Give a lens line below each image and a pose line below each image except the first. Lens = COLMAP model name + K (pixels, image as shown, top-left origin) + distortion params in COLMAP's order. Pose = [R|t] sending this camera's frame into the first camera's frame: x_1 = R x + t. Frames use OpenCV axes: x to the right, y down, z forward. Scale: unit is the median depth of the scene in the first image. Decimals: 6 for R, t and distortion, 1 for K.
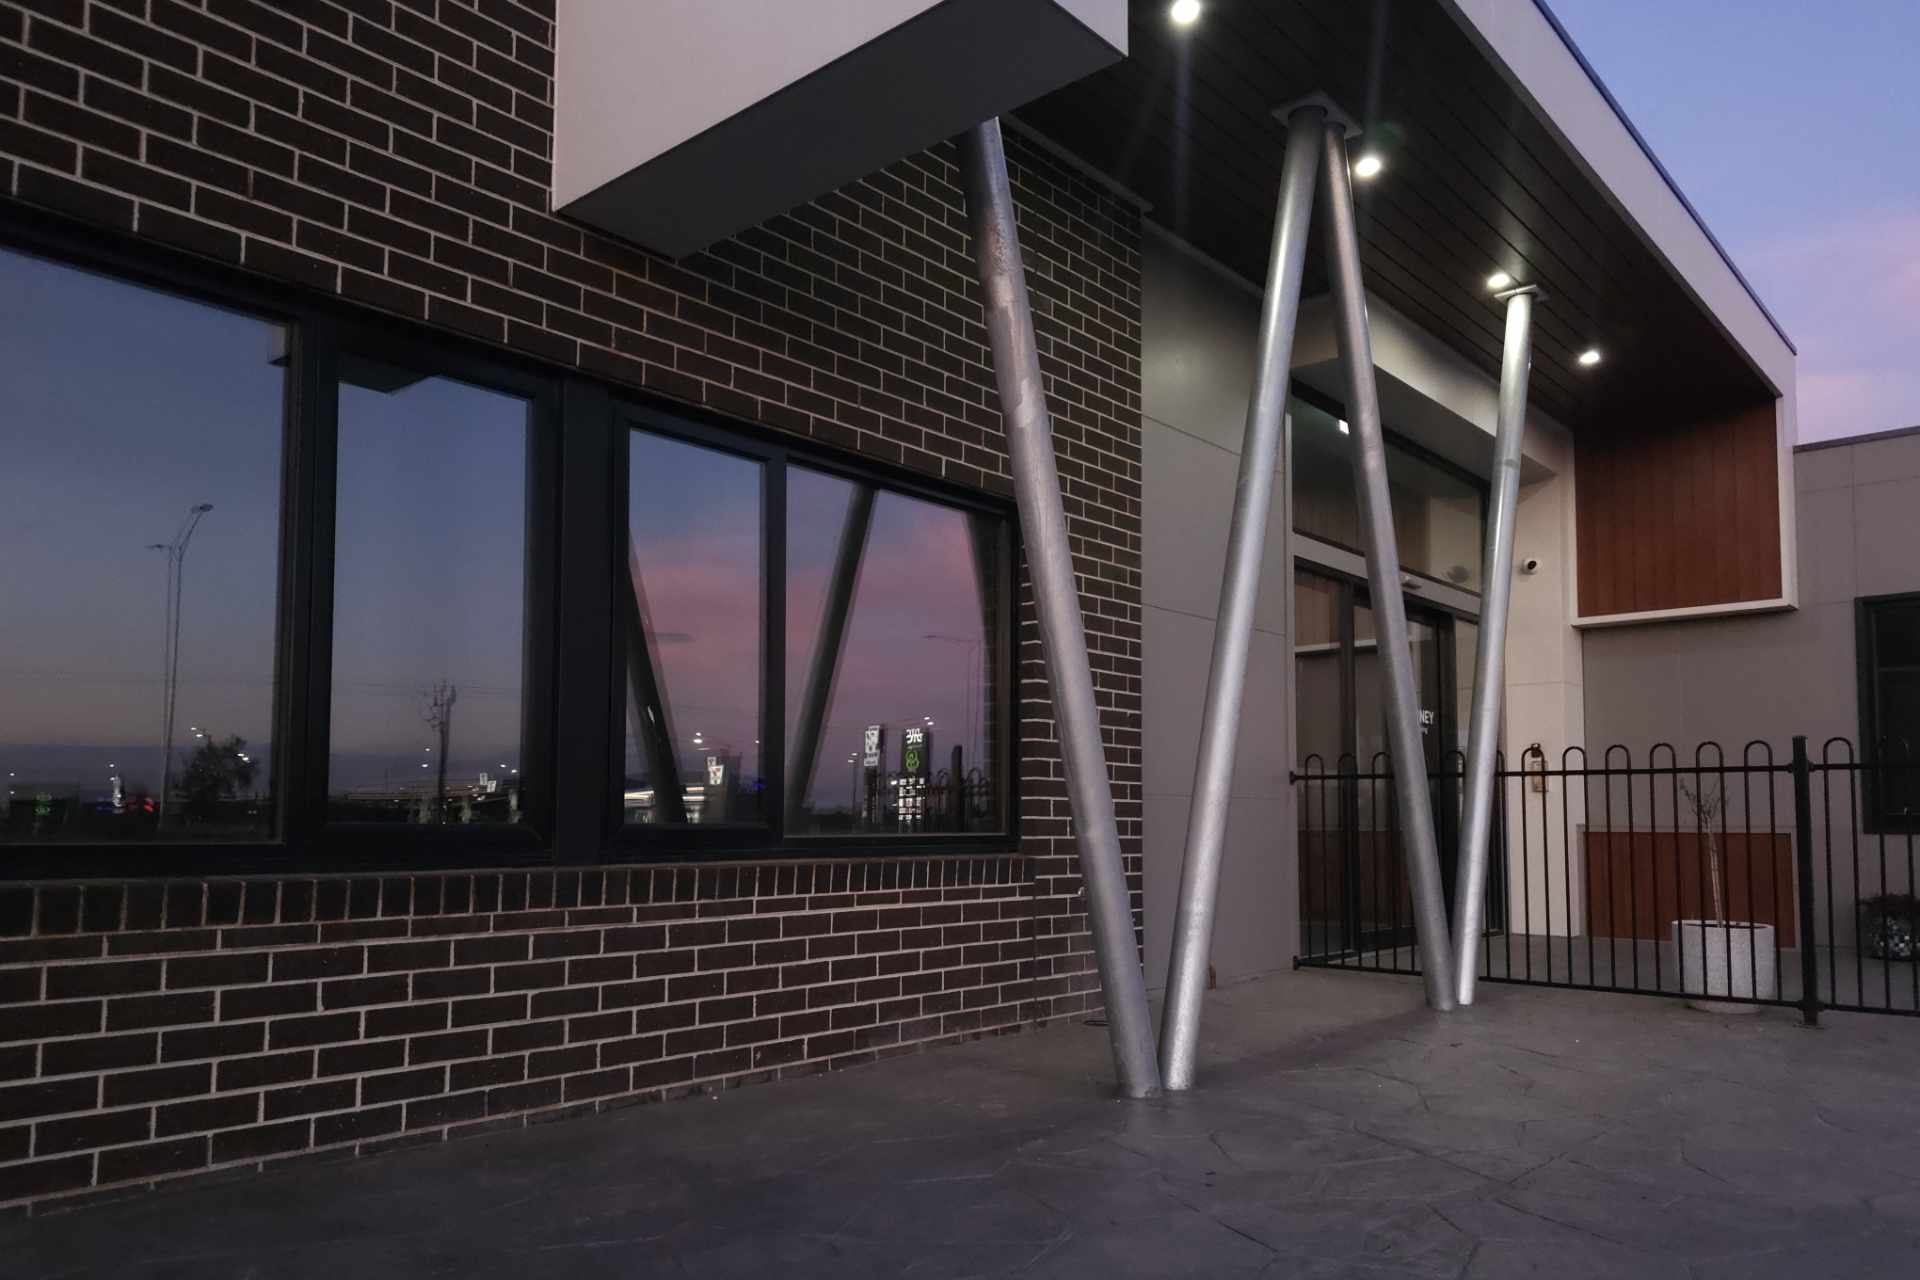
lens RADIAL K [[1319.5, 0, 865.6], [0, 1319.5, 664.7], [0, 0, 1]] dist [0.032186, 0.001121]
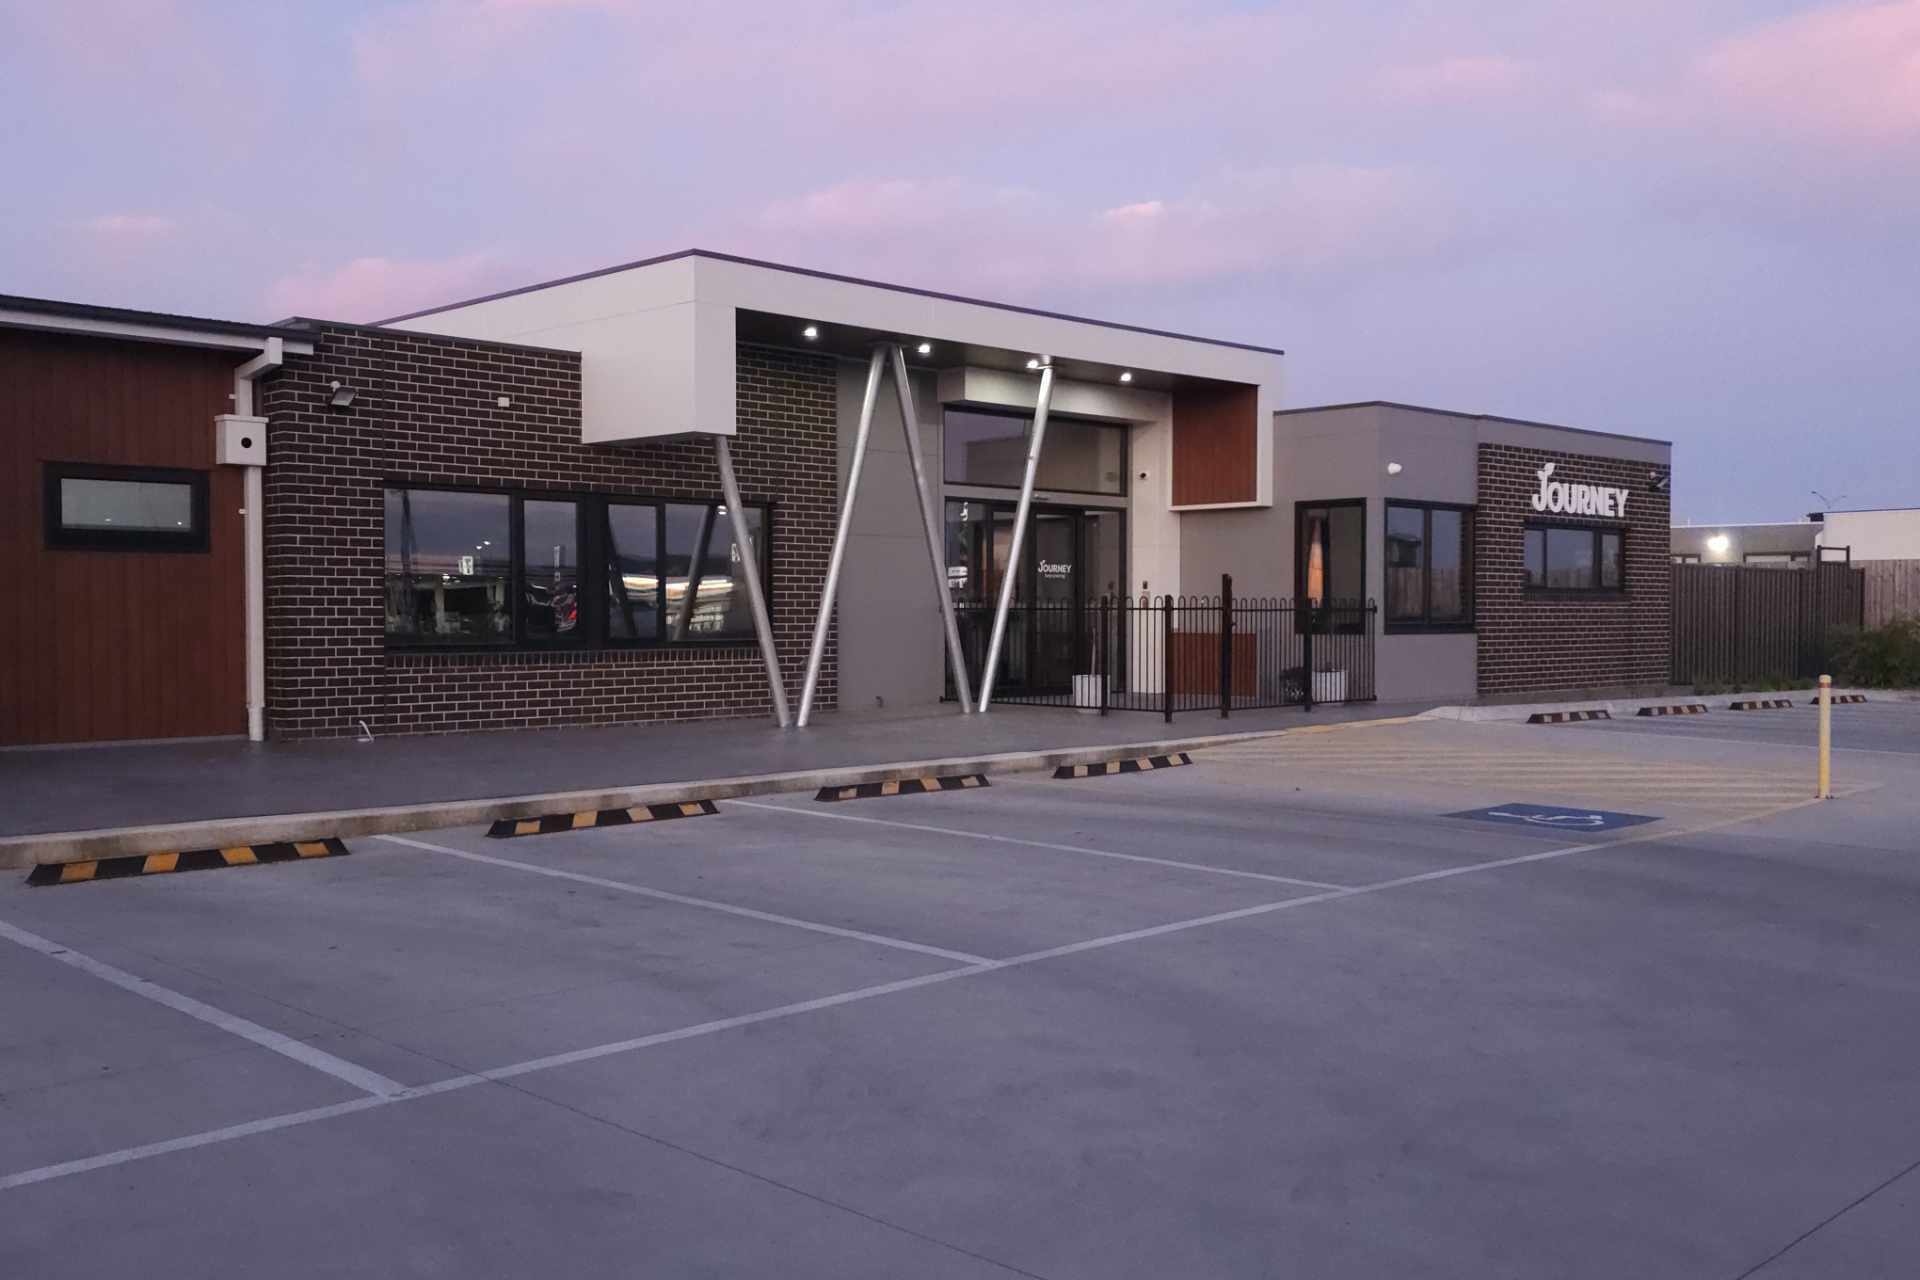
lens RADIAL K [[1319.5, 0, 865.6], [0, 1319.5, 664.7], [0, 0, 1]] dist [0.032186, 0.001121]
pose [[0.999724, 0.002500, 0.023366, 0.316448], [-0.006159, 0.987440, 0.157877, -0.283269], [-0.022677, -0.157977, 0.987182, -1.910388]]
